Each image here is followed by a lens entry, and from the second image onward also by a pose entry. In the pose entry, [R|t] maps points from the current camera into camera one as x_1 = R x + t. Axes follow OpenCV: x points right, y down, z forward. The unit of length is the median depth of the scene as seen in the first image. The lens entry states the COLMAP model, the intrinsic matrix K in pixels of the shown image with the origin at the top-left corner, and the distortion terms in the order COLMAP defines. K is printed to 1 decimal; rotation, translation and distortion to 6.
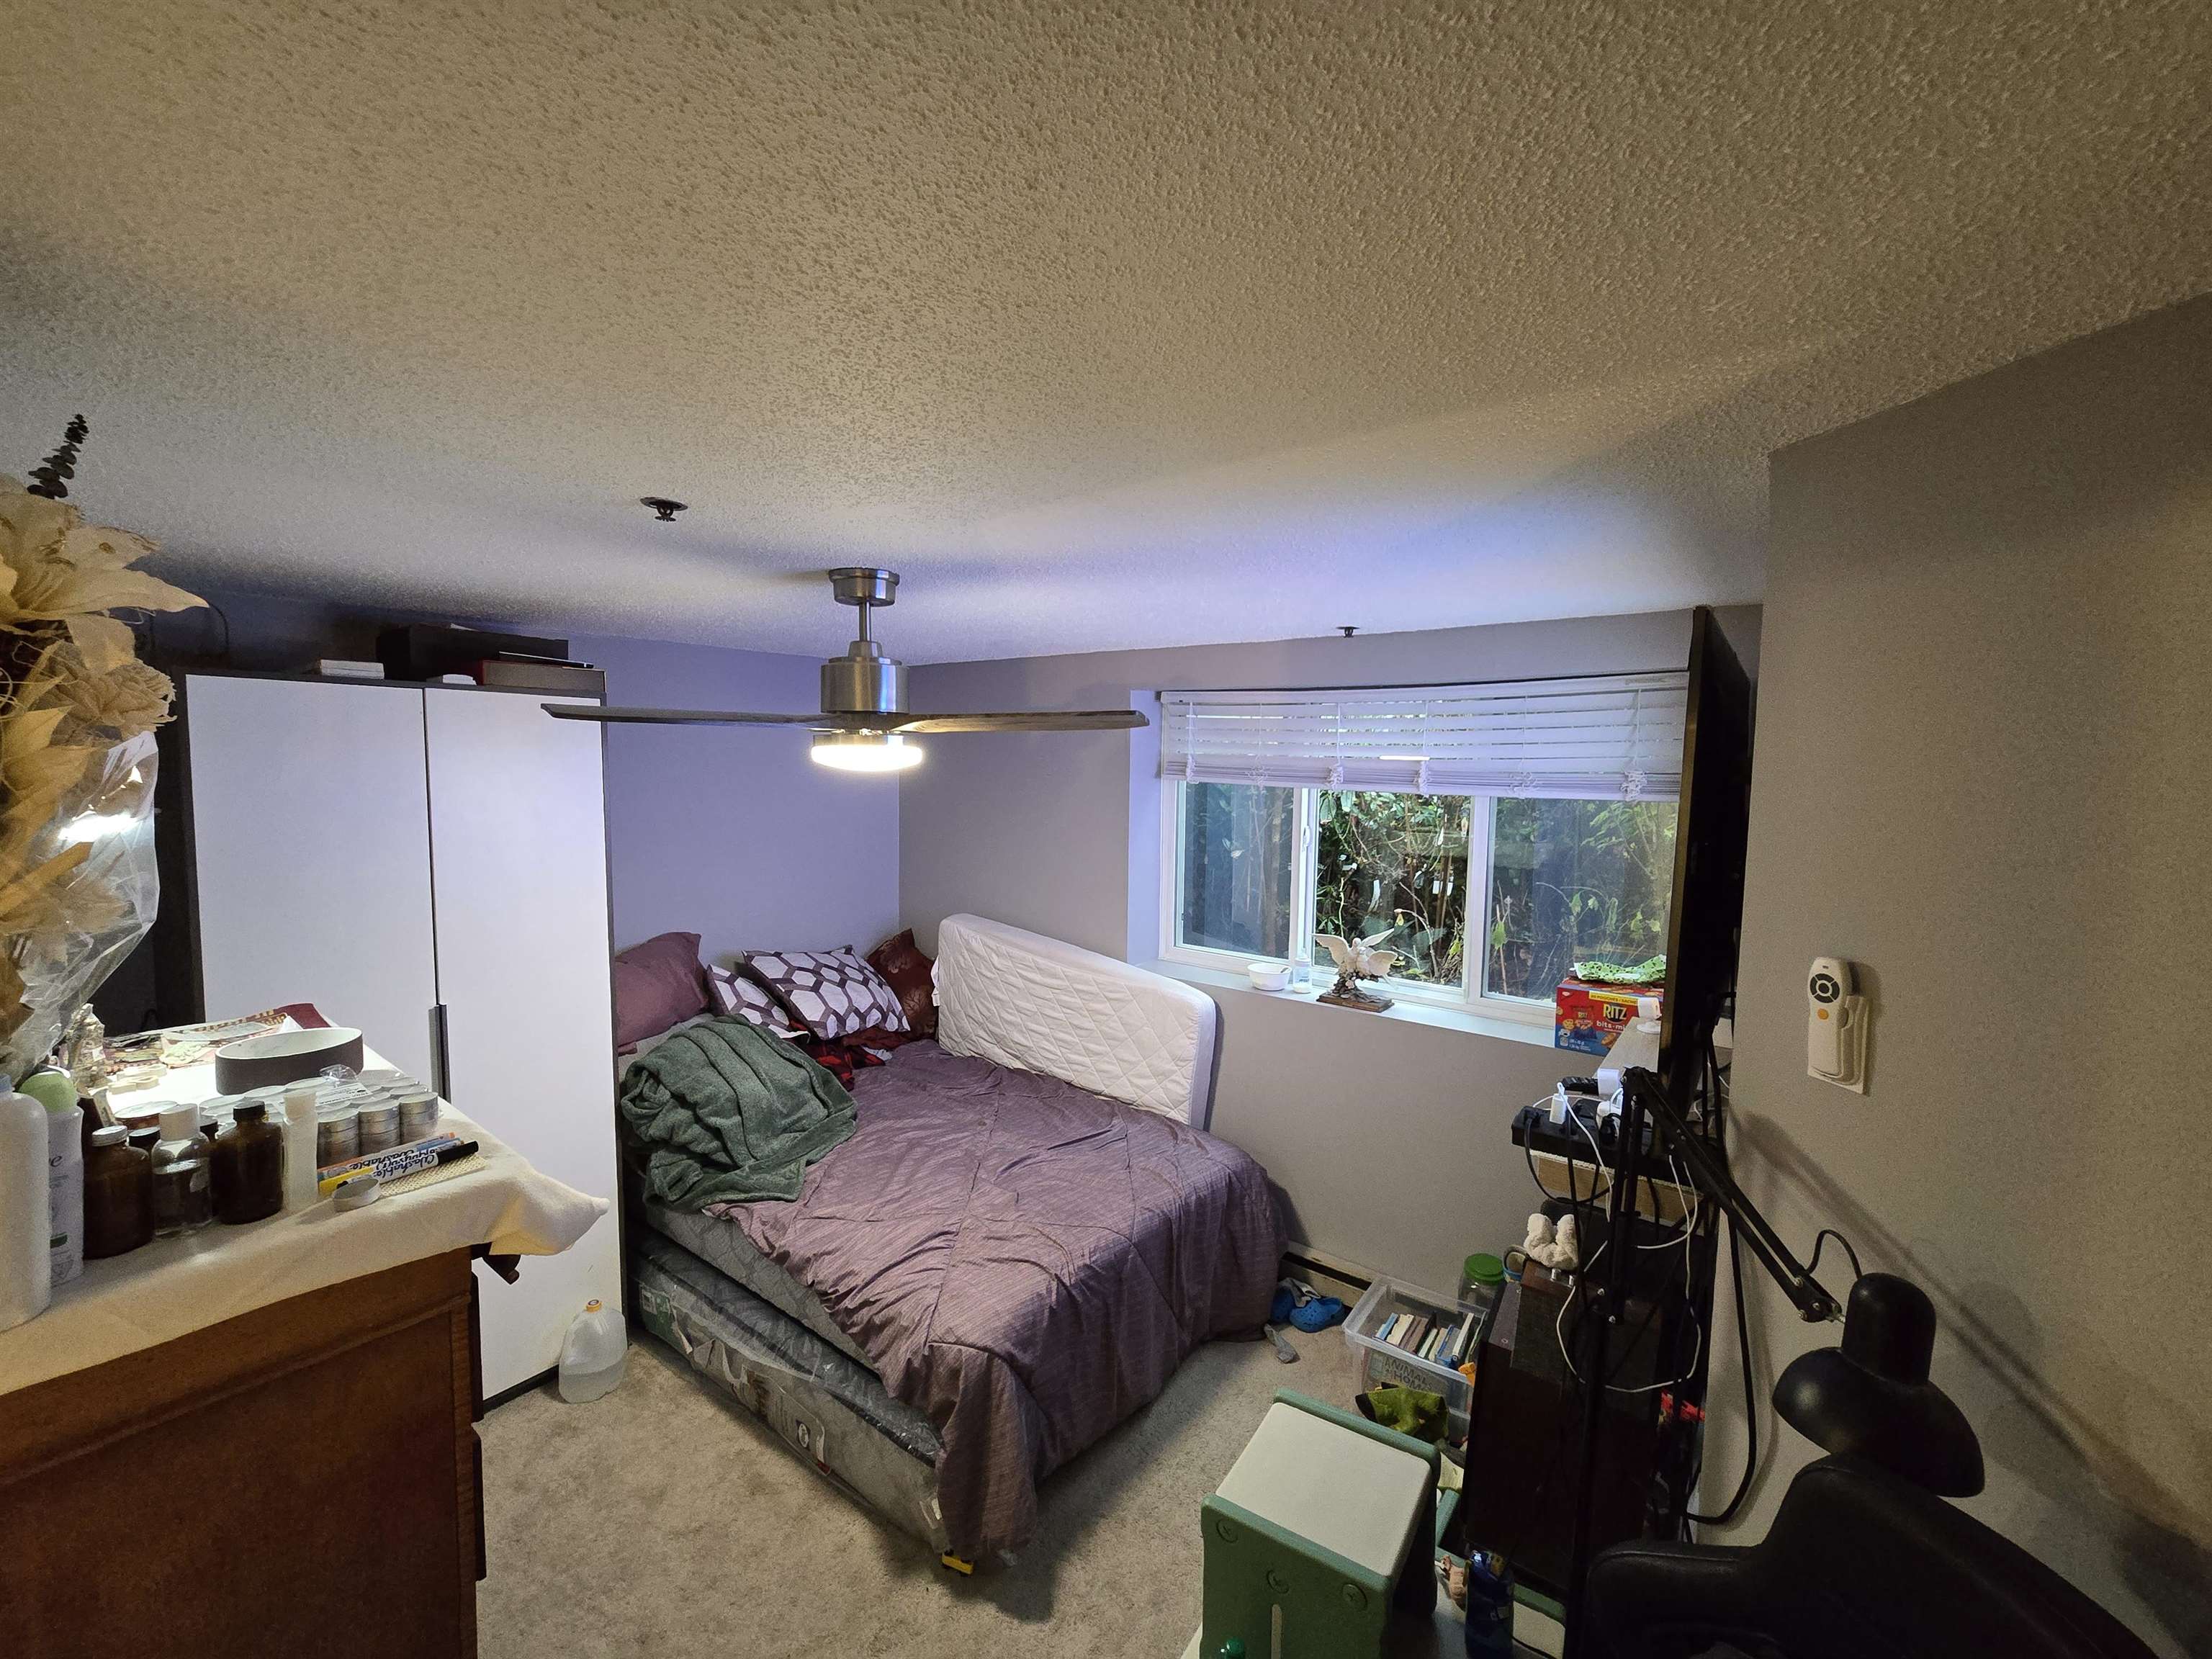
lens RADIAL K [[921.0, 0, 1094.8], [0, 921.0, 827.9], [0, 0, 1]] dist [0.000225, -0.001939]
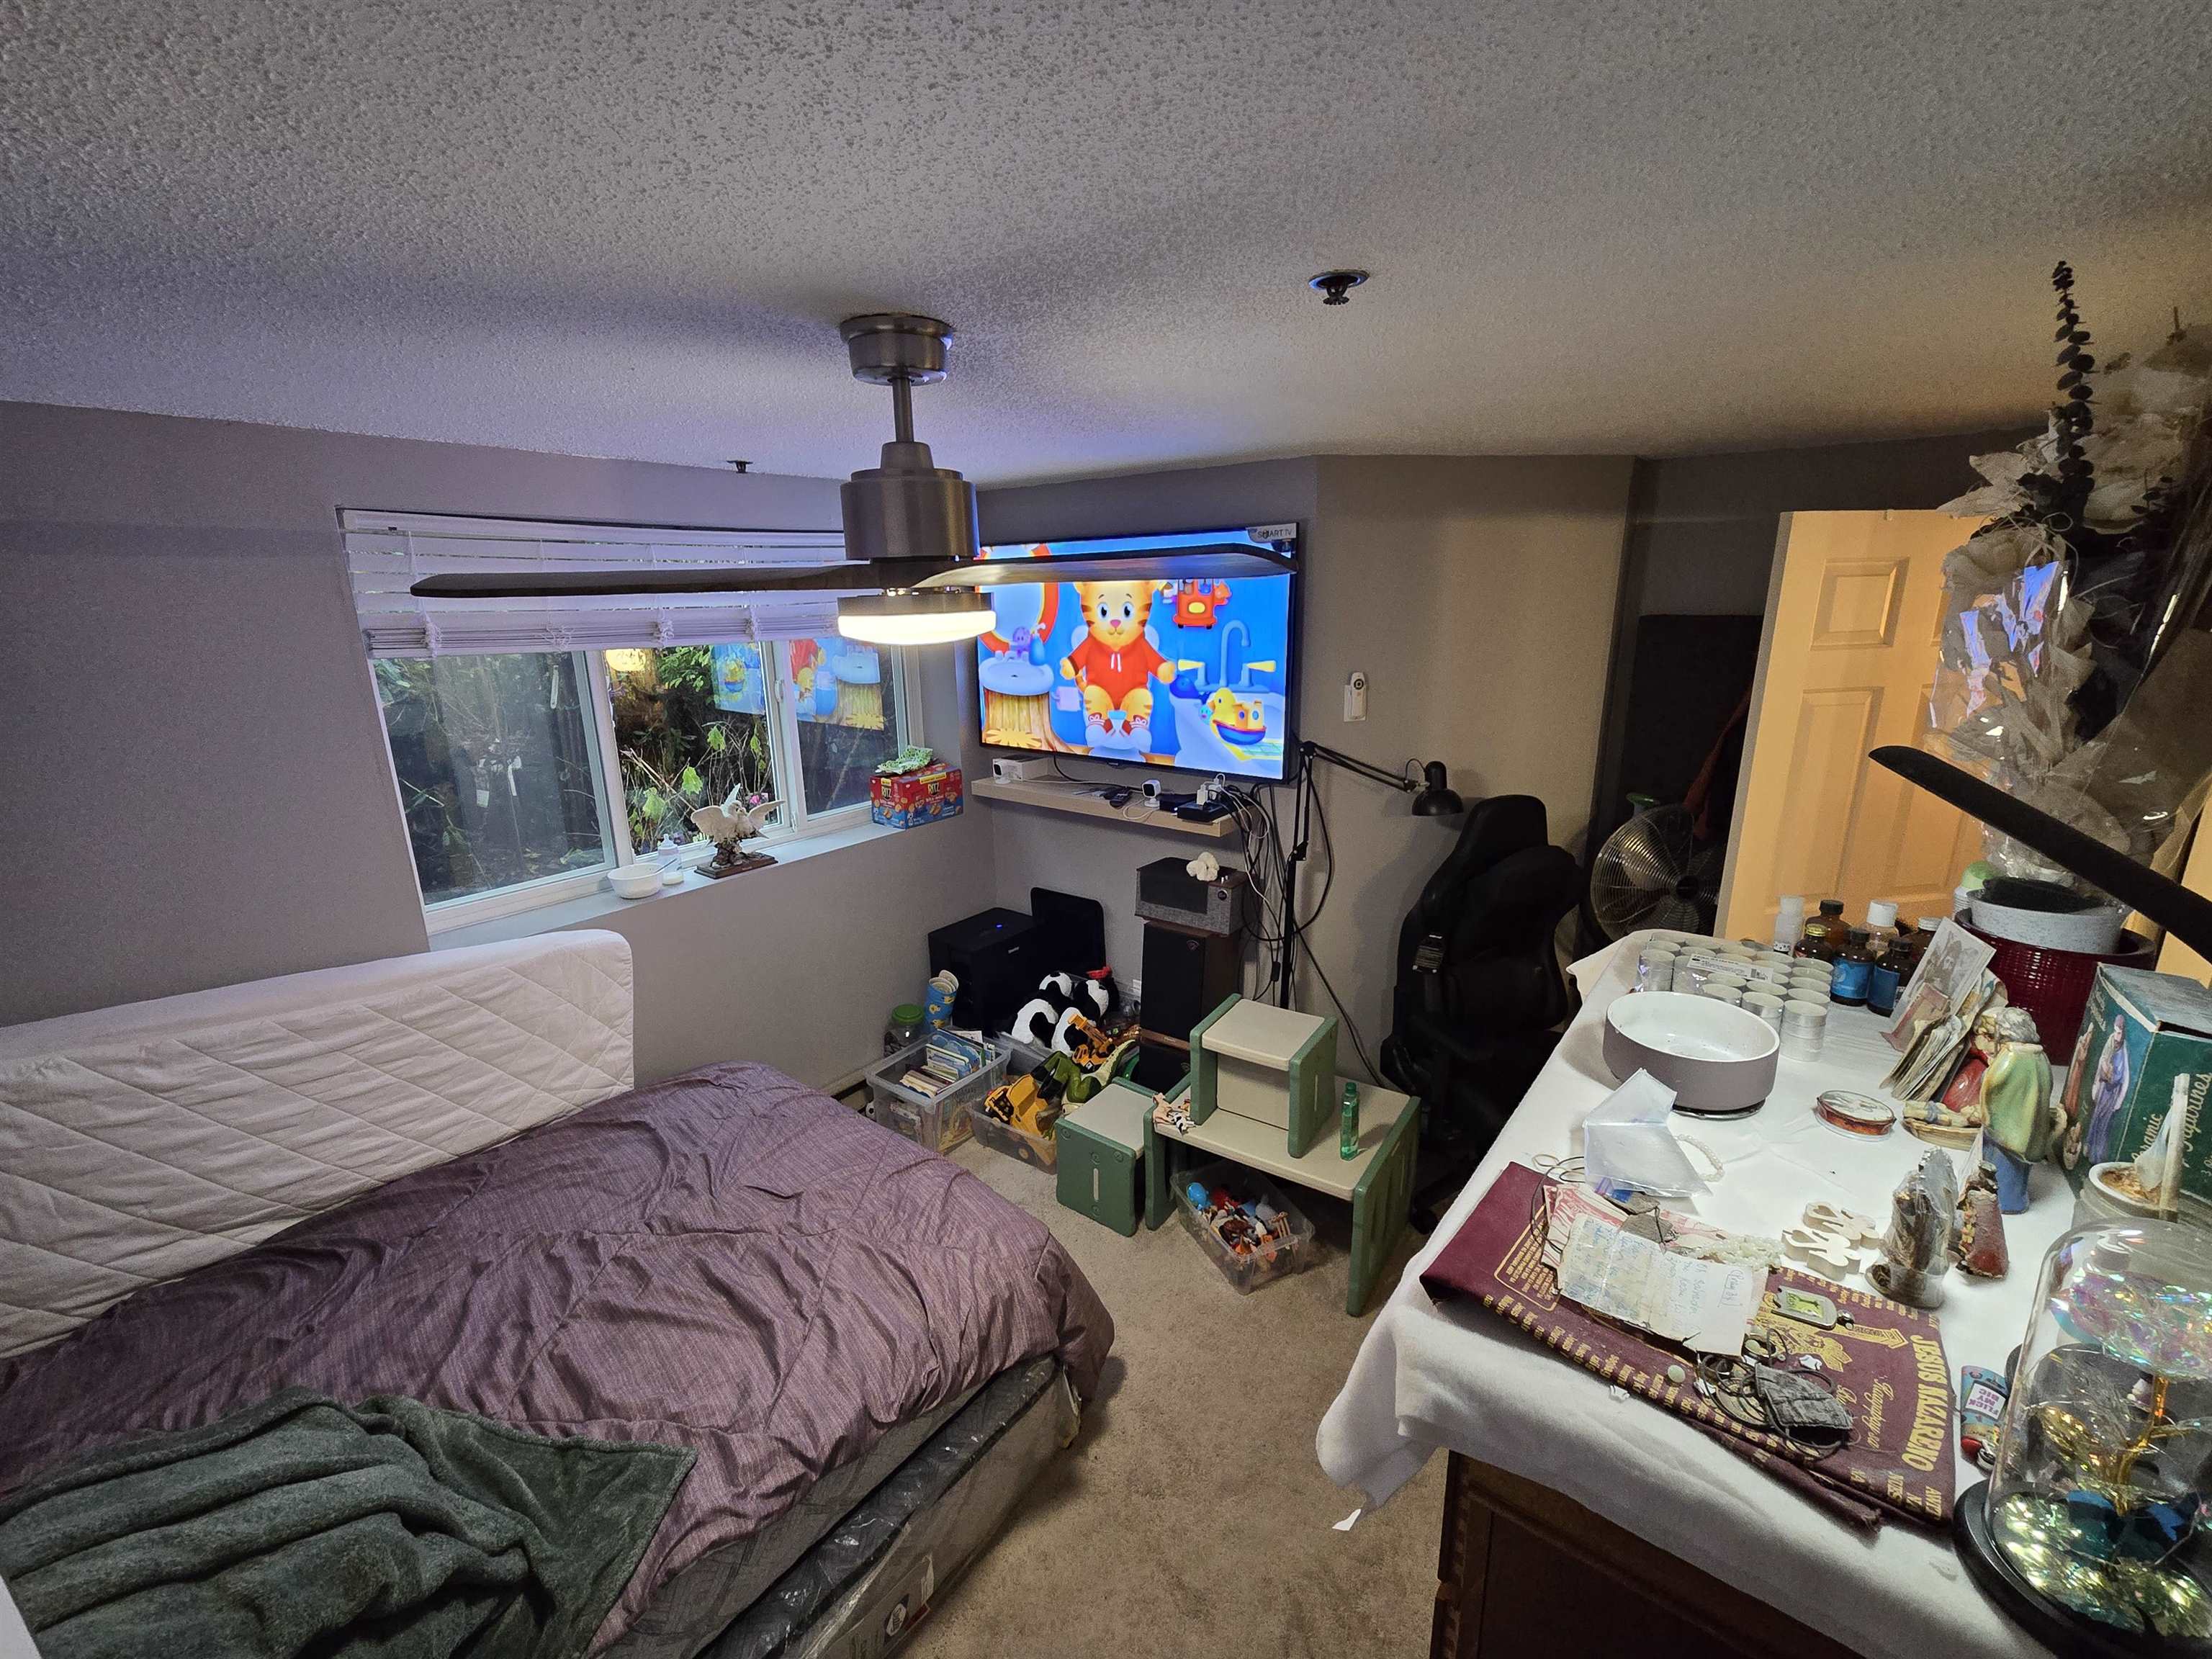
lens RADIAL K [[921.0, 0, 1093.4], [0, 921.0, 828.0], [0, 0, 1]] dist [0.000225, -0.001939]
pose [[0.007193, -0.270362, 0.962732, -0.634102], [0.093278, 0.958740, 0.268545, -0.074025], [-0.995614, 0.087870, 0.032115, 0.591529]]
